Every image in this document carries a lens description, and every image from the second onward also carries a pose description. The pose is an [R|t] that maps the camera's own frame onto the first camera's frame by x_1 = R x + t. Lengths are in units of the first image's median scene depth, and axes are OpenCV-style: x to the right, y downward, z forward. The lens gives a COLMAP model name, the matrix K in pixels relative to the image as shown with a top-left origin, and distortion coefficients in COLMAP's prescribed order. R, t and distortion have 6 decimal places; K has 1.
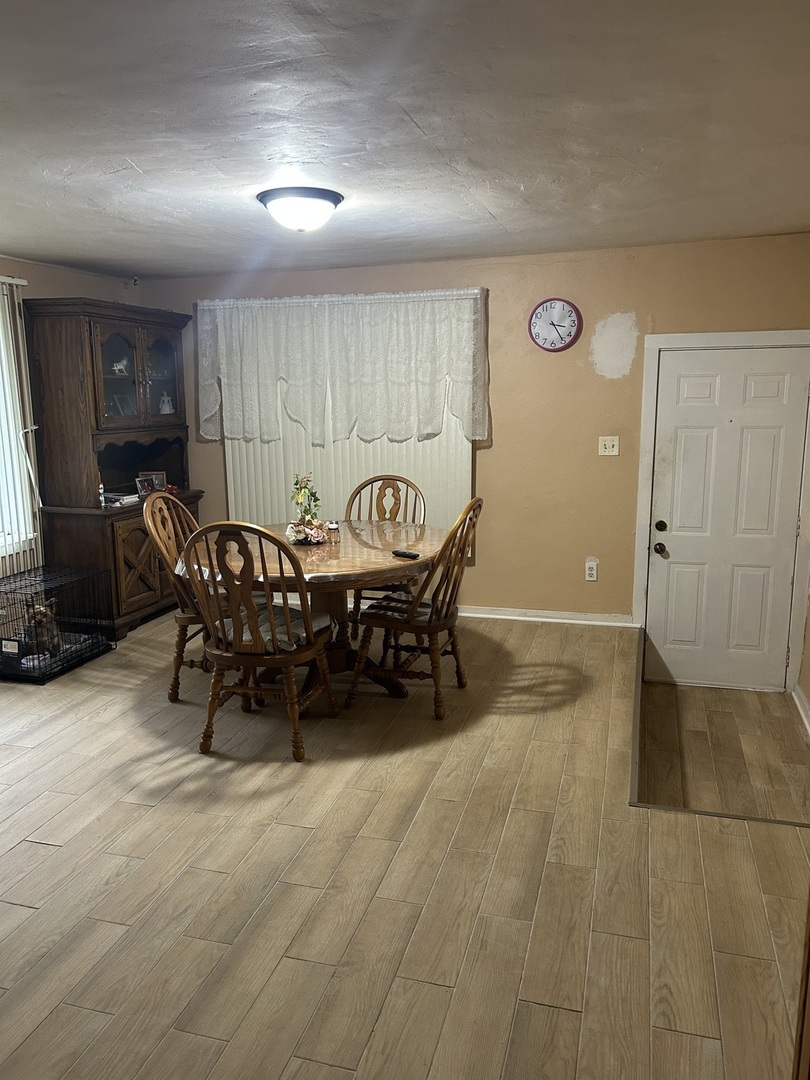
lens RADIAL K [[817.6, 0, 403.2], [0, 817.6, 543.6], [0, 0, 1]] dist [0.055249, -0.058111]
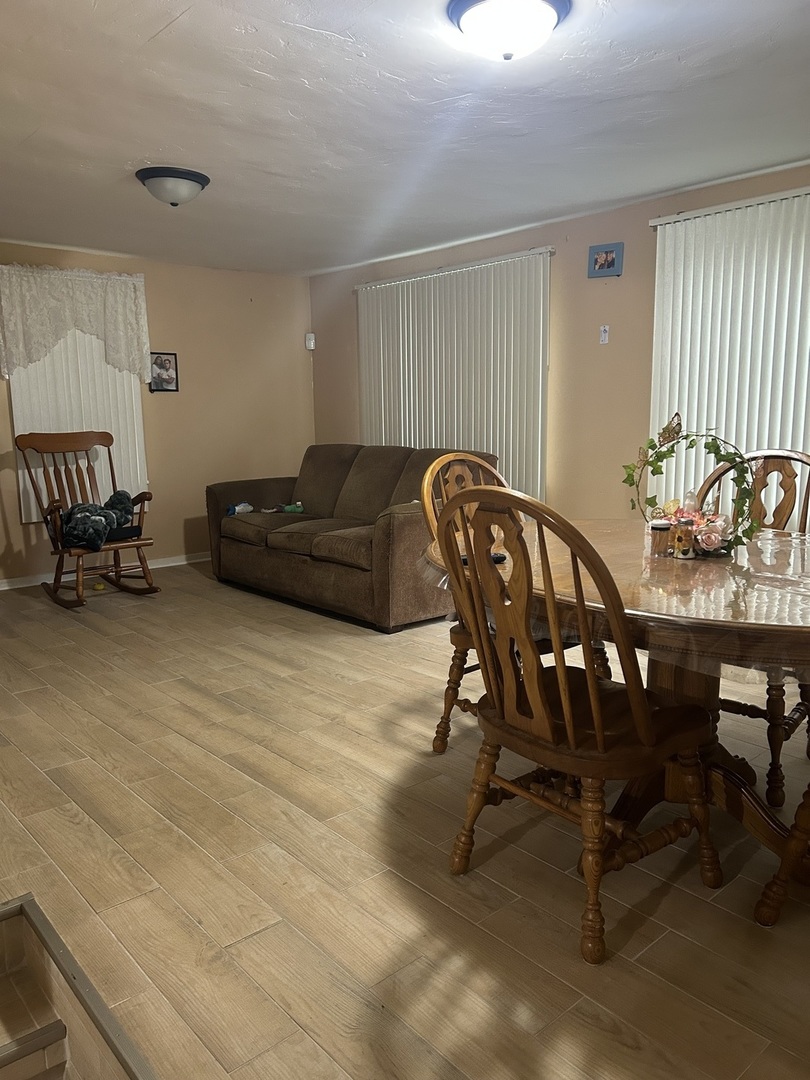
lens RADIAL K [[817.6, 0, 403.2], [0, 817.6, 543.6], [0, 0, 1]] dist [0.055249, -0.058111]
pose [[-0.543508, 0.163663, -0.823294, 0.612942], [-0.136462, 0.950533, 0.279044, -0.186057], [0.828237, 0.264011, -0.494288, 1.494464]]
